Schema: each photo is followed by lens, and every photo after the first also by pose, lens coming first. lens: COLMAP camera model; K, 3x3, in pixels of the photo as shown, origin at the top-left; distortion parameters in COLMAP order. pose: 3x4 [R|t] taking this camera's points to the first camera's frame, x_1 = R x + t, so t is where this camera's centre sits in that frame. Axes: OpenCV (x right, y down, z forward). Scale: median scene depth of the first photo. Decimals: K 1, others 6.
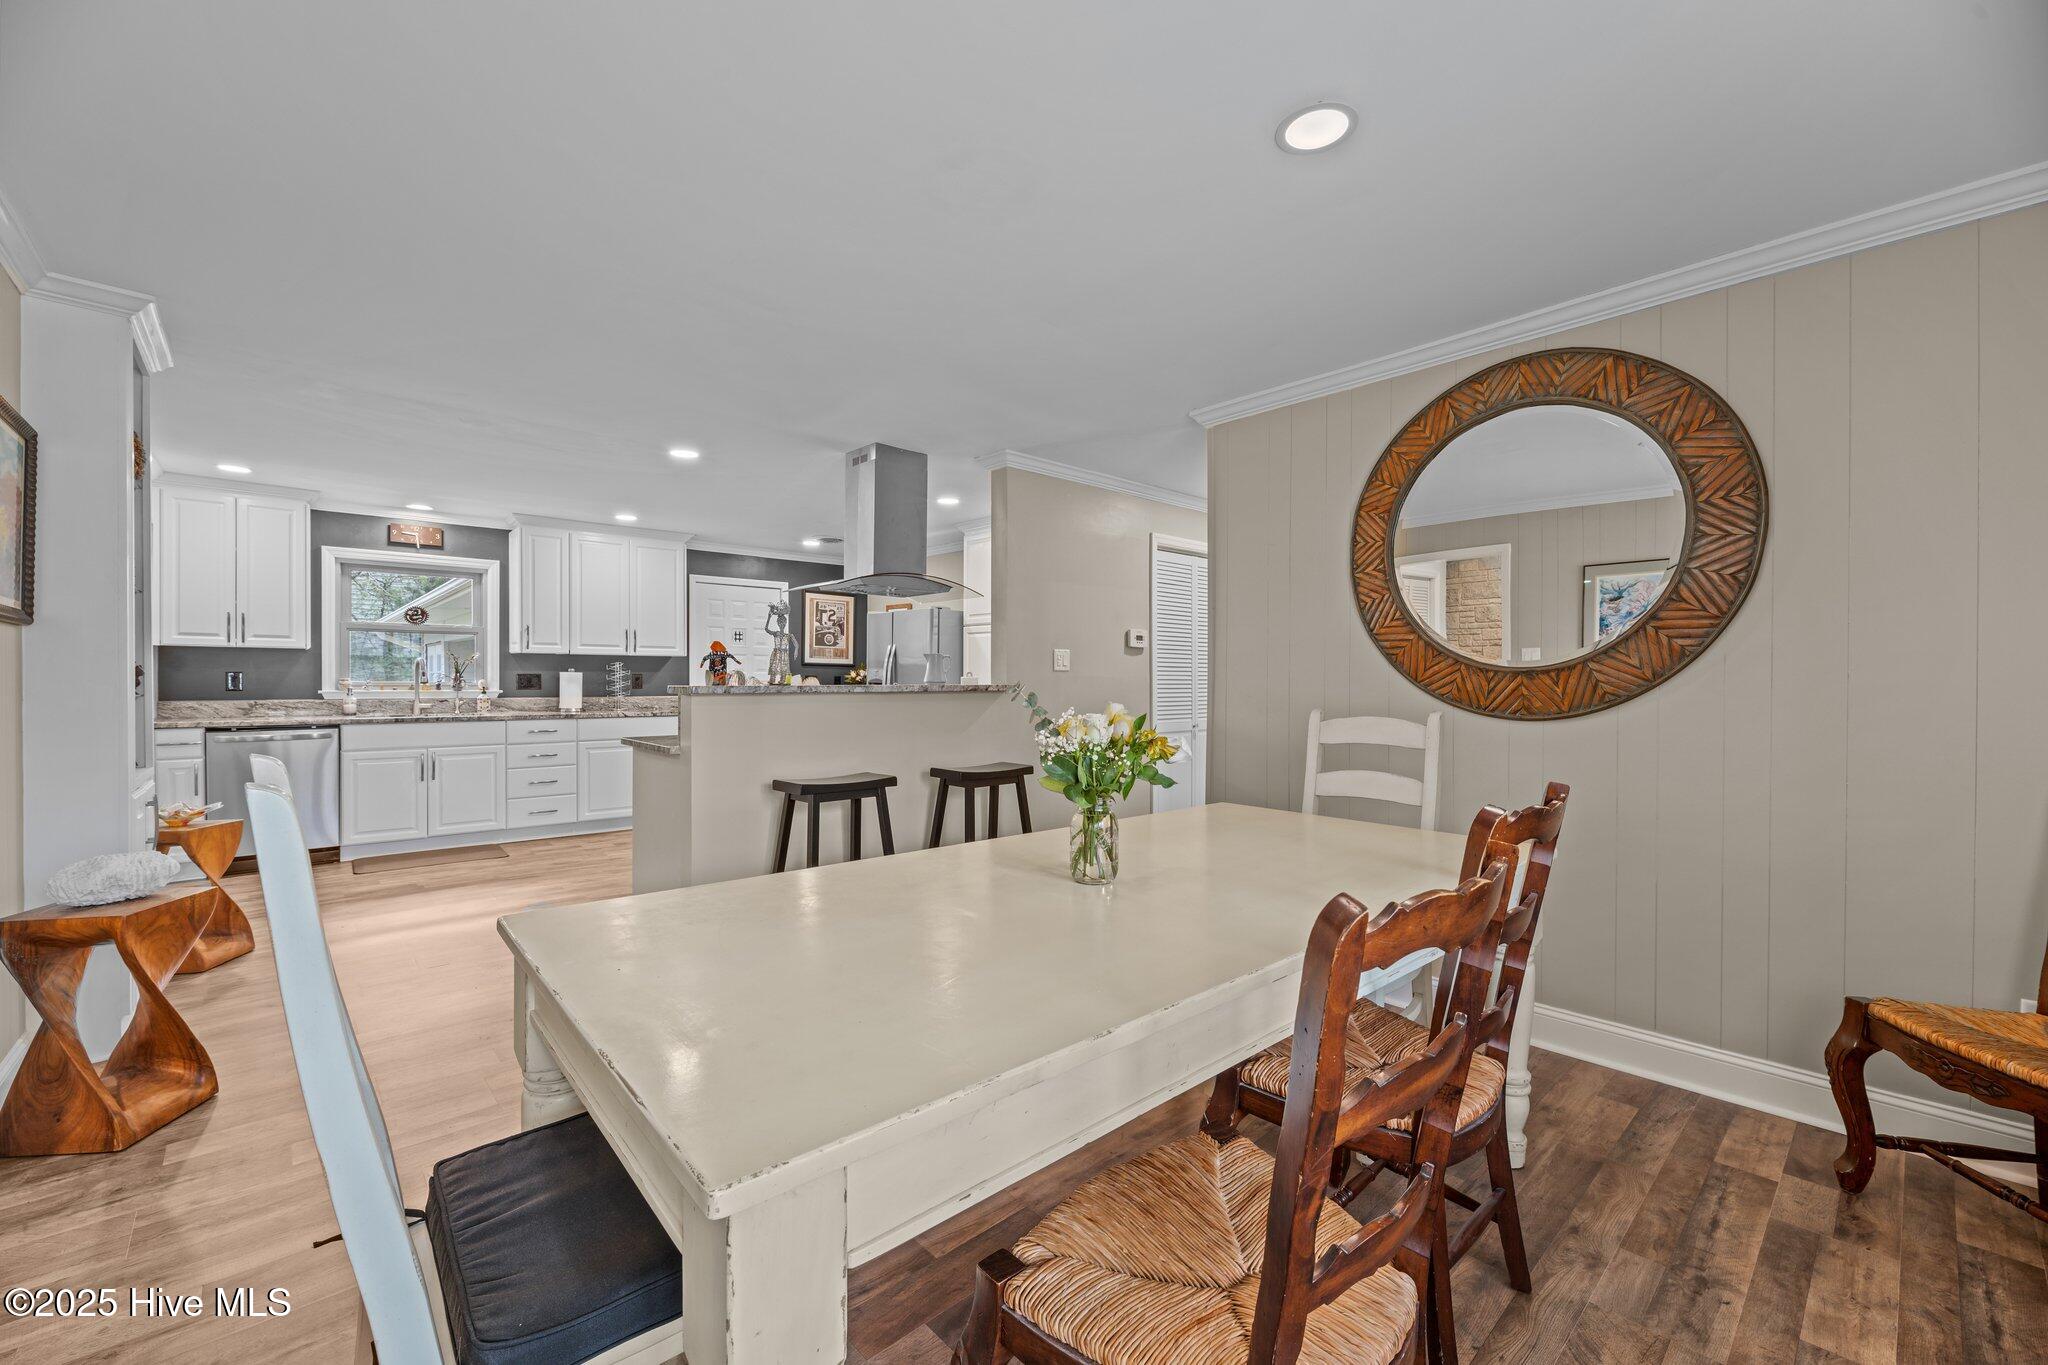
lens RADIAL K [[822.6, 0, 1027.5], [0, 822.6, 687.2], [0, 0, 1]] dist [-0.001561, -0.001986]
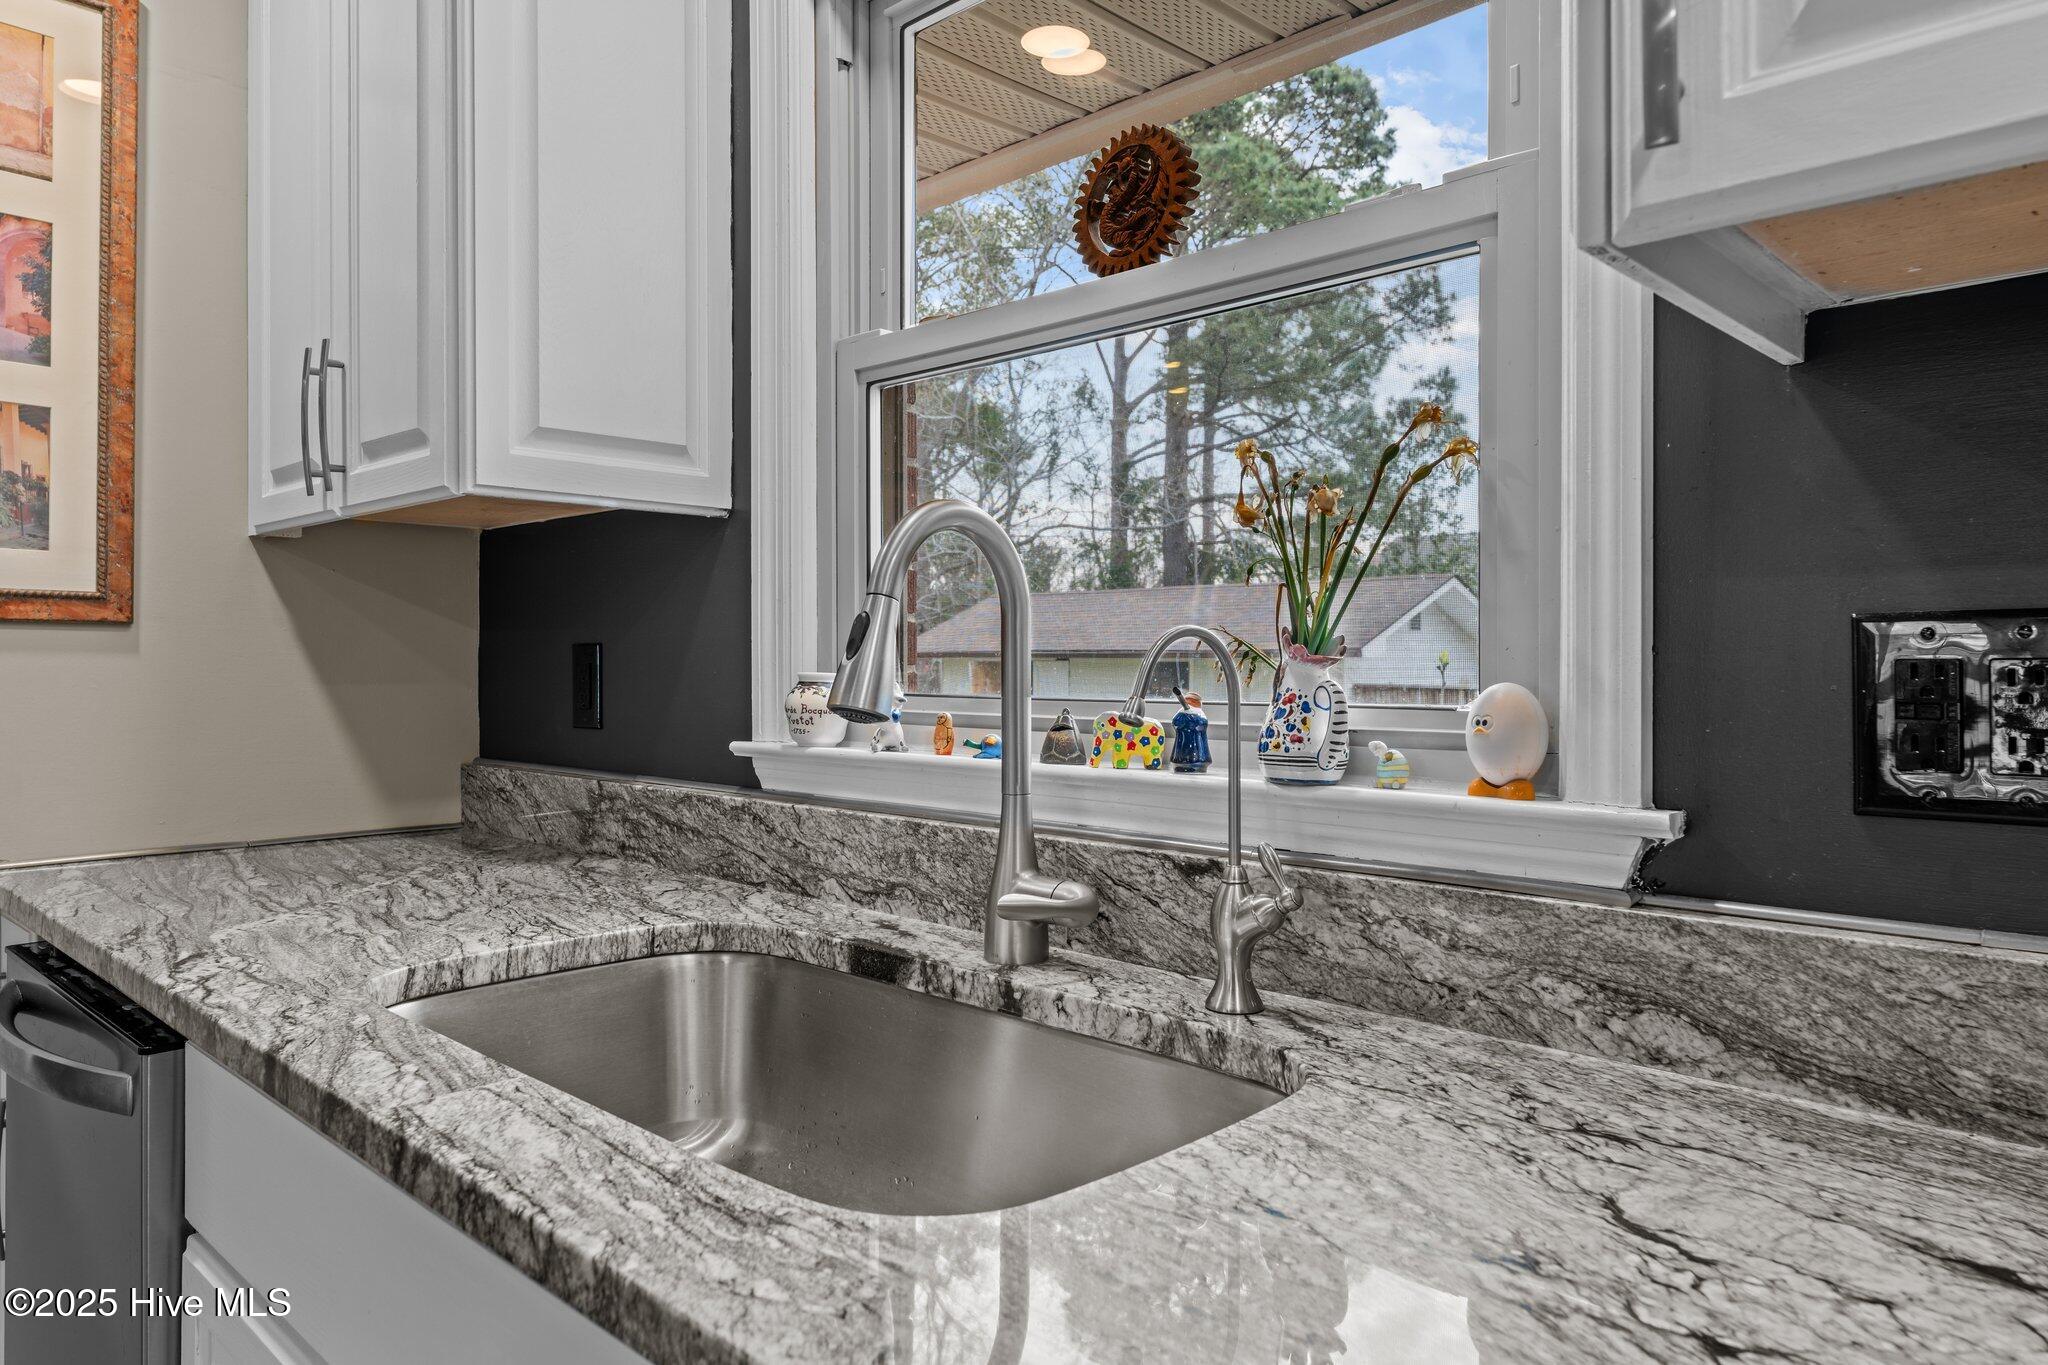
lens RADIAL K [[1320.8, 0, 1024.8], [0, 1320.8, 661.4], [0, 0, 1]] dist [0.009673, 0.000886]
pose [[0.068044, -0.006288, -0.997663, -0.540127], [-0.008866, 0.999937, -0.006908, -0.010958], [0.997643, 0.009315, 0.067984, 0.985378]]
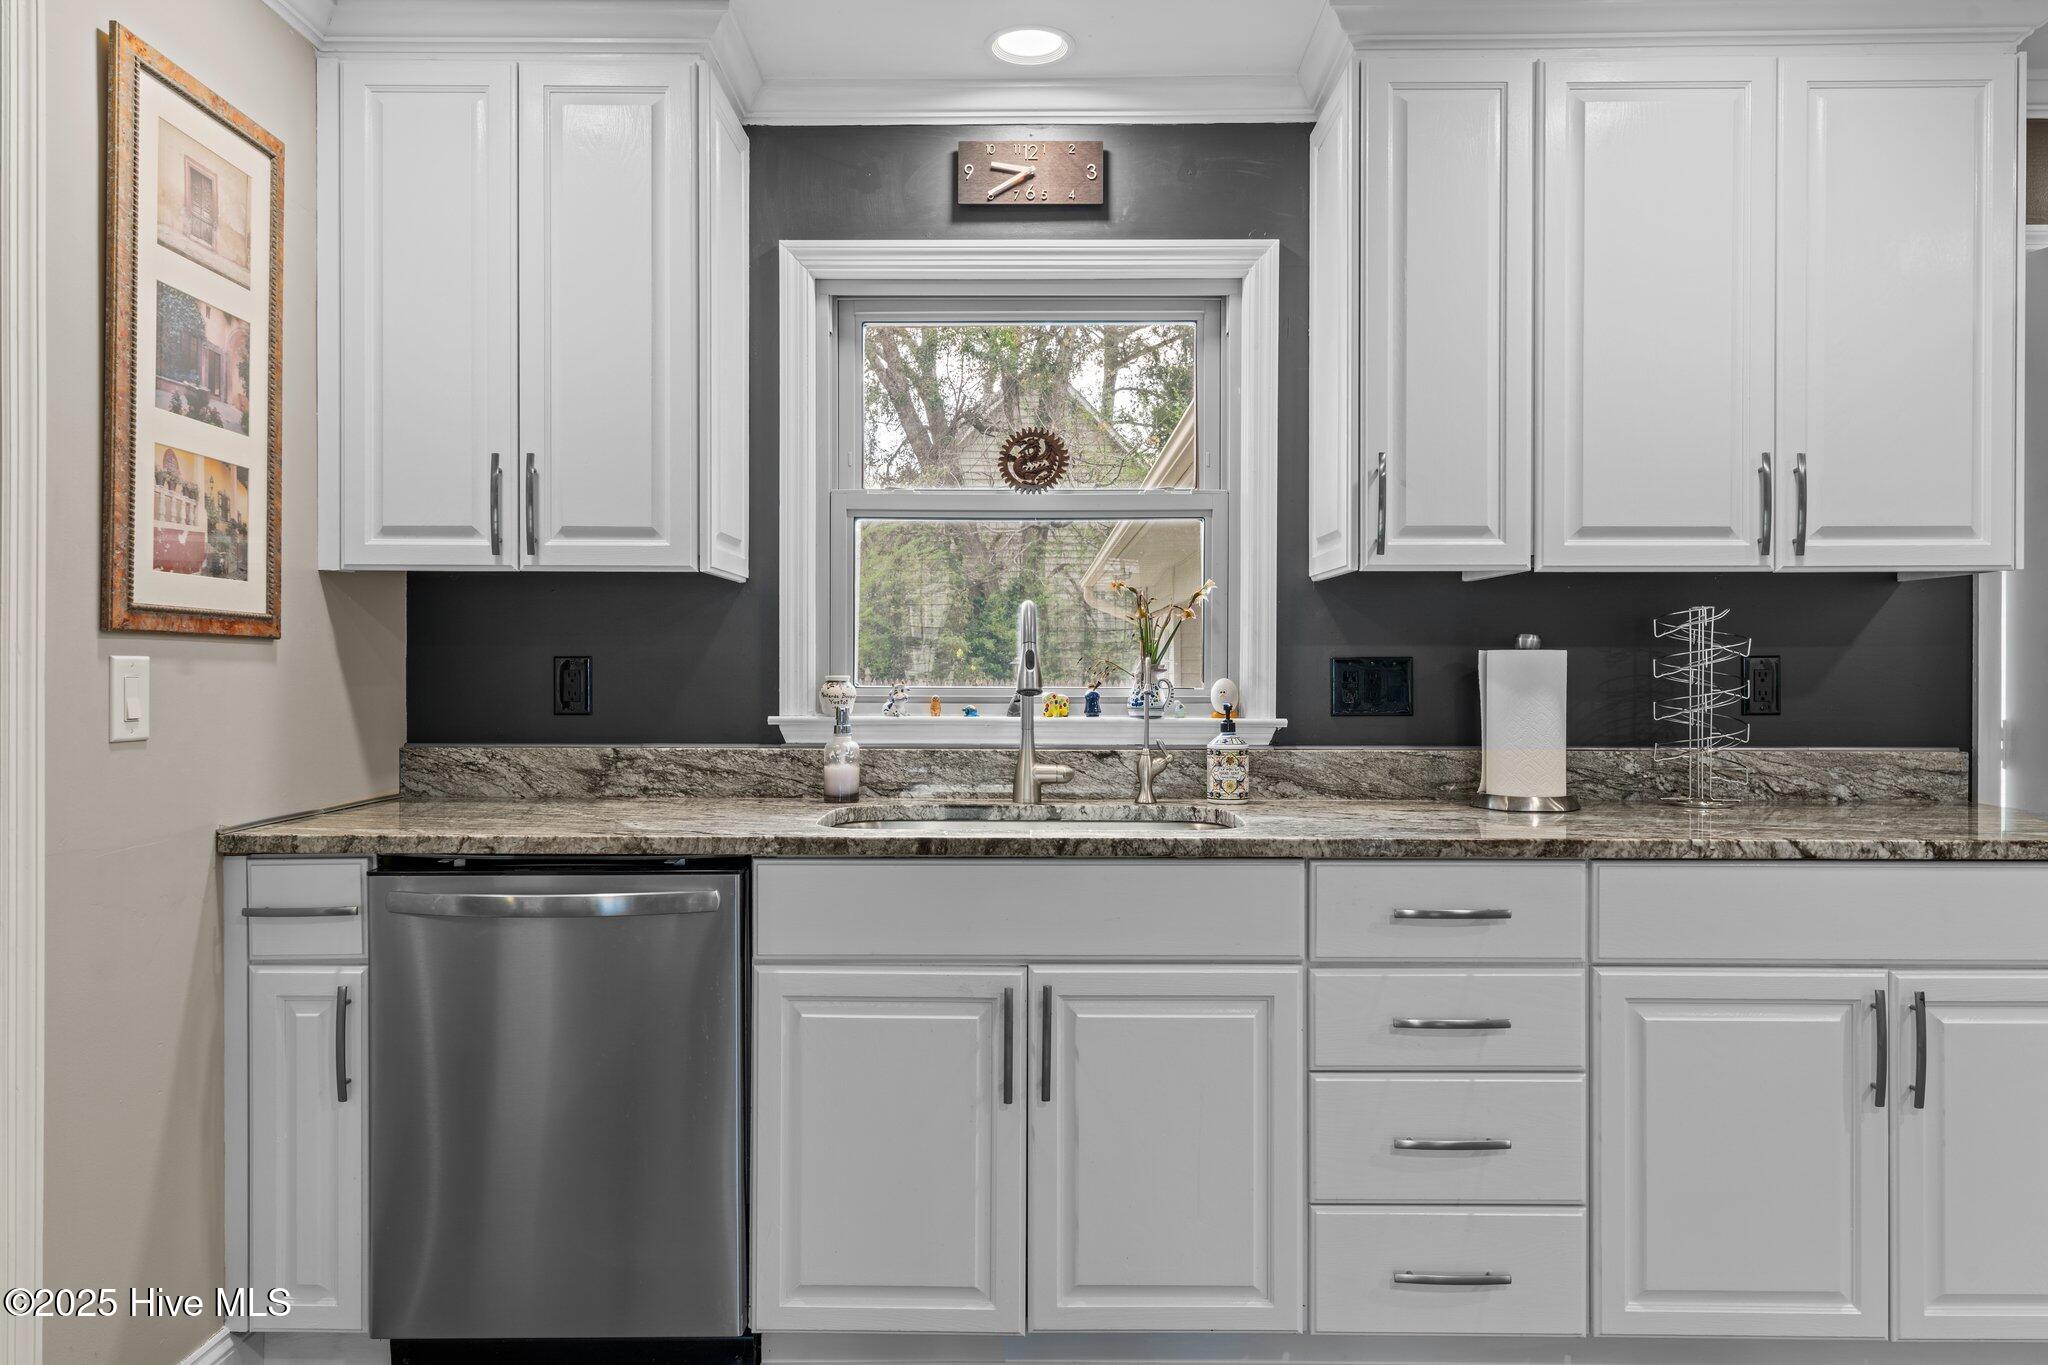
lens RADIAL K [[1320.8, 0, 1023.7], [0, 1320.8, 674.3], [0, 0, 1]] dist [0.009673, 0.000886]
pose [[0.736814, 0.000421, -0.676095, -0.436237], [-0.004649, 0.999979, -0.004445, -0.008918], [0.676079, 0.006418, 0.736801, 0.663011]]
